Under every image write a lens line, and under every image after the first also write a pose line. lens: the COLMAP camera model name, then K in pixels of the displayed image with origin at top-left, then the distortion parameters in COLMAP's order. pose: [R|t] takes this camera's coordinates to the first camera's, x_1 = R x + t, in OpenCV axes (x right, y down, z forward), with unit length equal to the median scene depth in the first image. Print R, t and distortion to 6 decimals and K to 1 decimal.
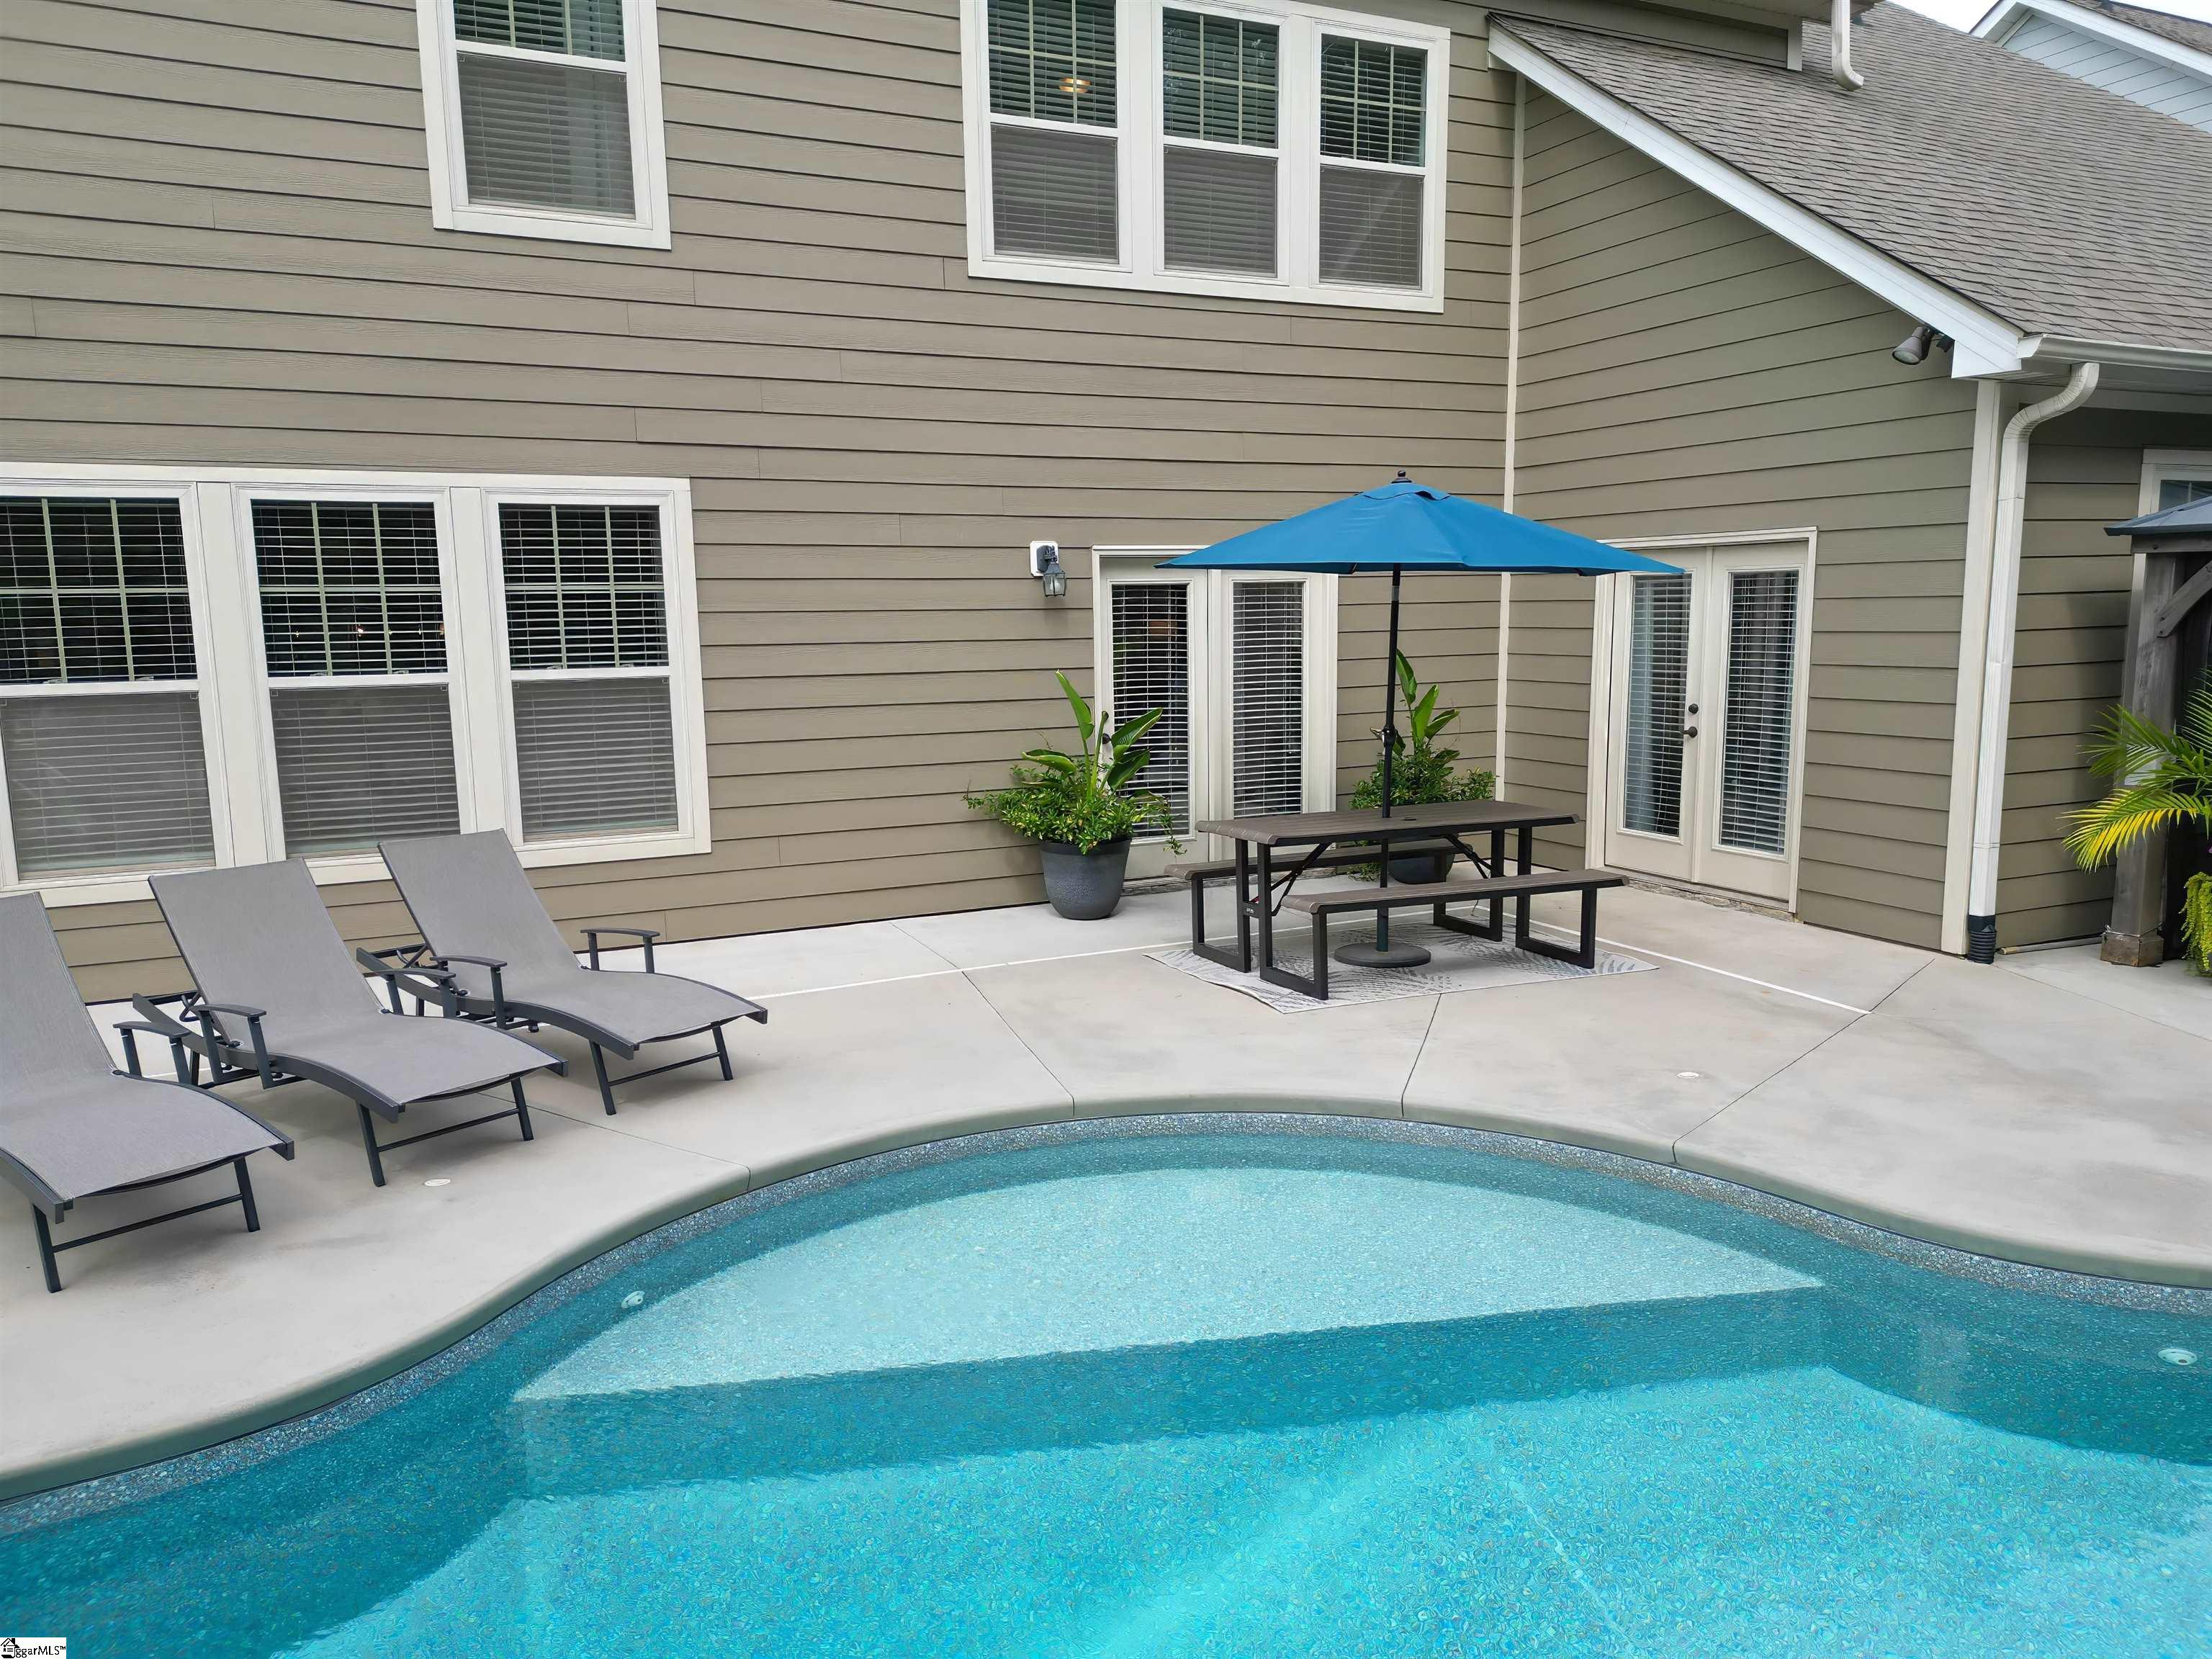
lens RADIAL K [[1524.8, 0, 1106.3], [0, 1524.8, 837.7], [0, 0, 1]] dist [0.078505, -0.086012]
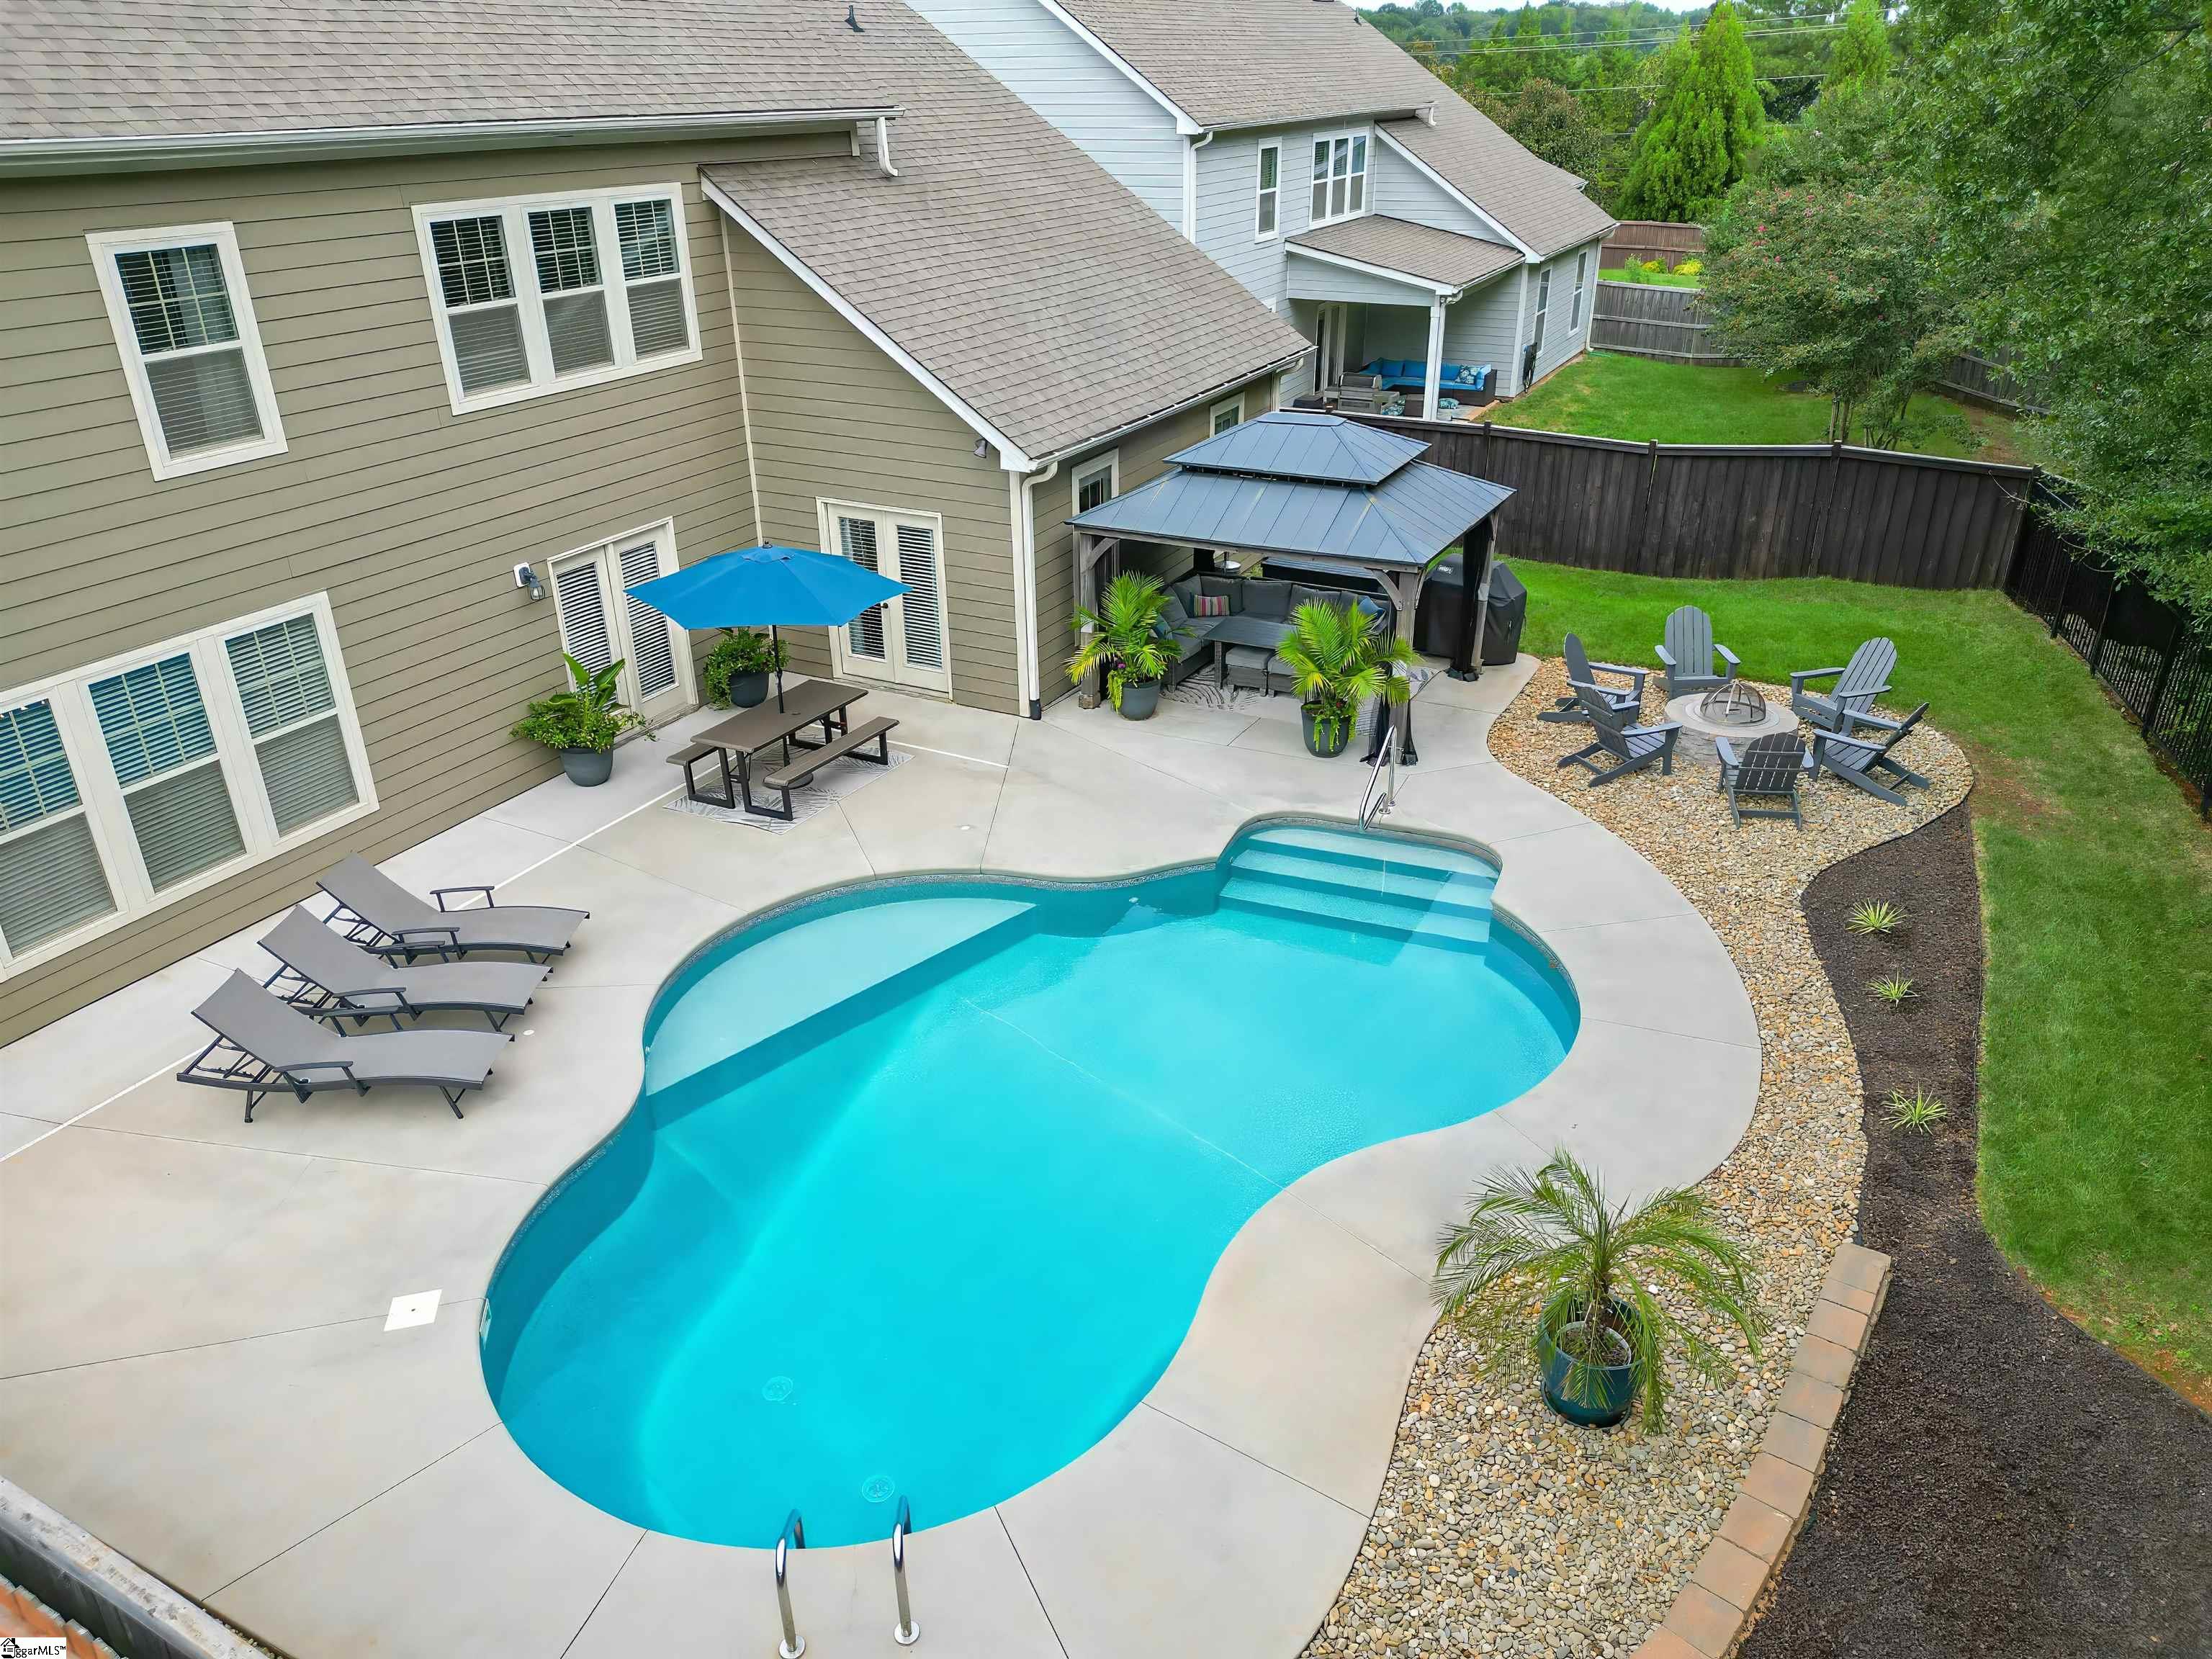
lens RADIAL K [[1550.5, 0, 1106.0], [0, 1550.5, 829.5], [0, 0, 1]] dist [0.055362, -0.035597]
pose [[0.794956, -0.260709, 0.547792, -0.563377], [0.089202, 0.943370, 0.319526, -0.431208], [-0.600074, -0.205145, 0.773193, -0.743239]]
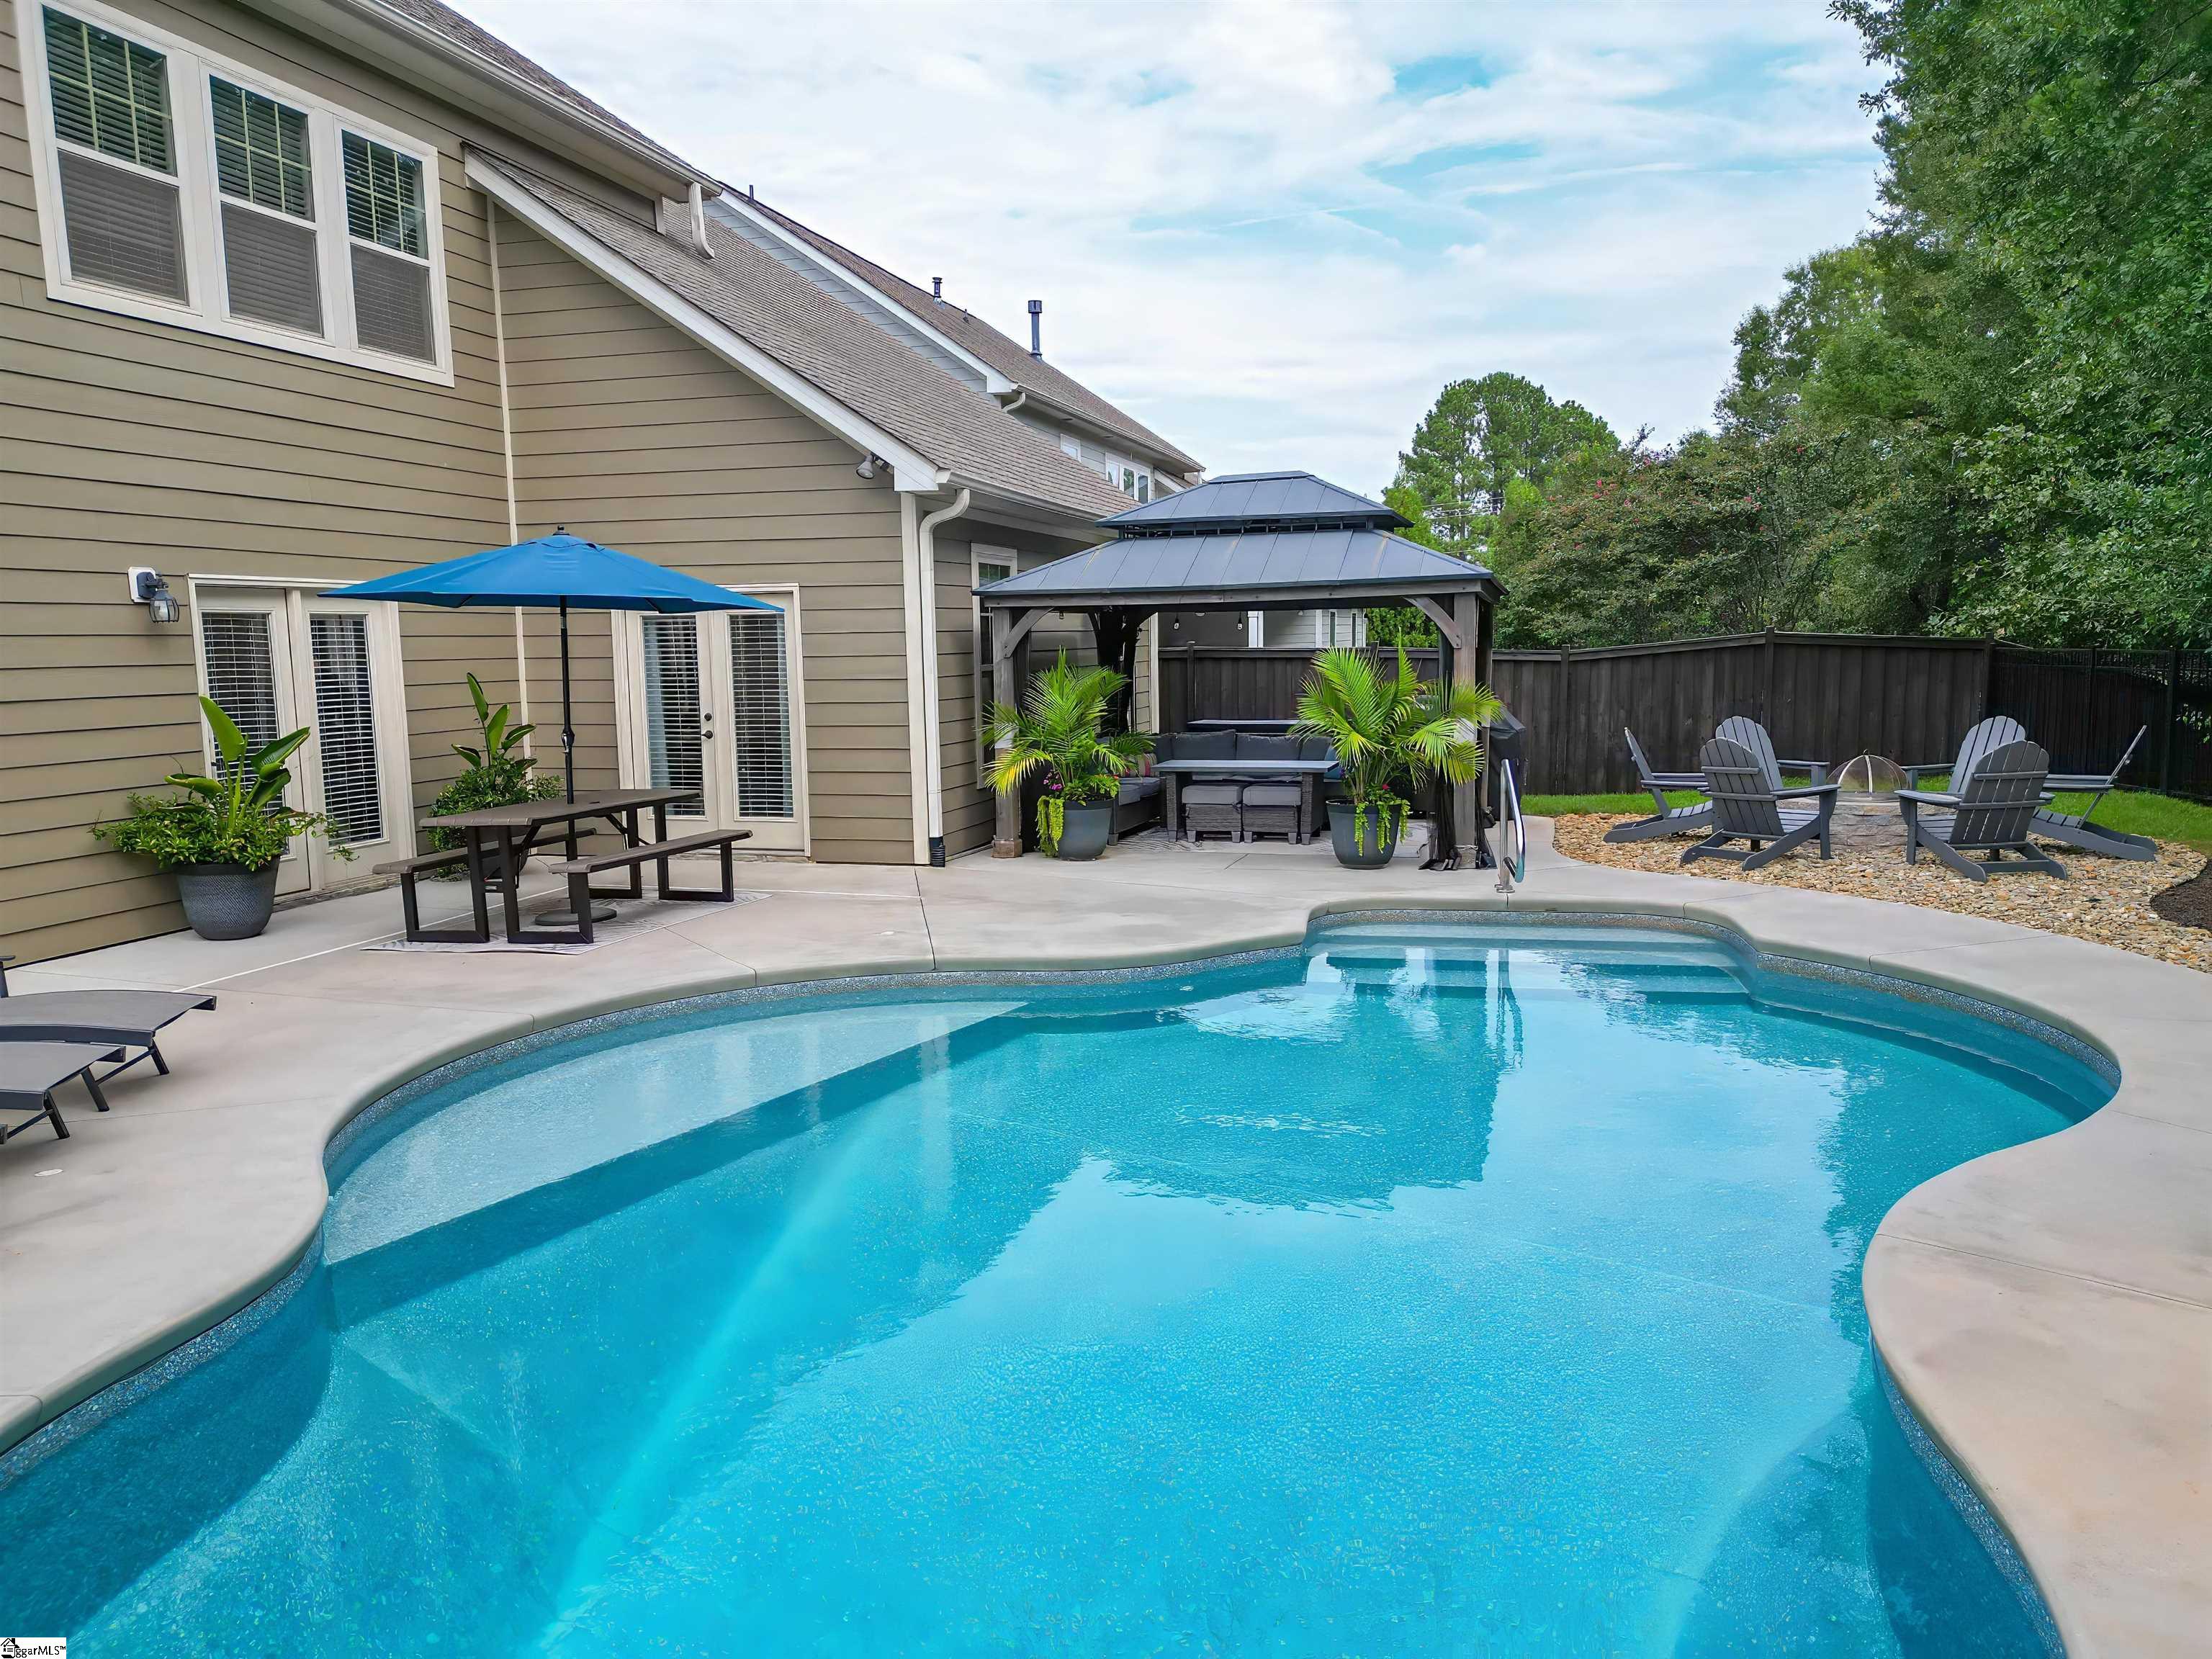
lens RADIAL K [[1550.5, 0, 1106.0], [0, 1550.5, 829.5], [0, 0, 1]] dist [0.055362, -0.035597]
pose [[0.659833, -0.087882, 0.746255, -0.438587], [0.118102, 0.992923, 0.012506, 0.039322], [-0.742073, 0.079882, 0.665542, -0.145452]]
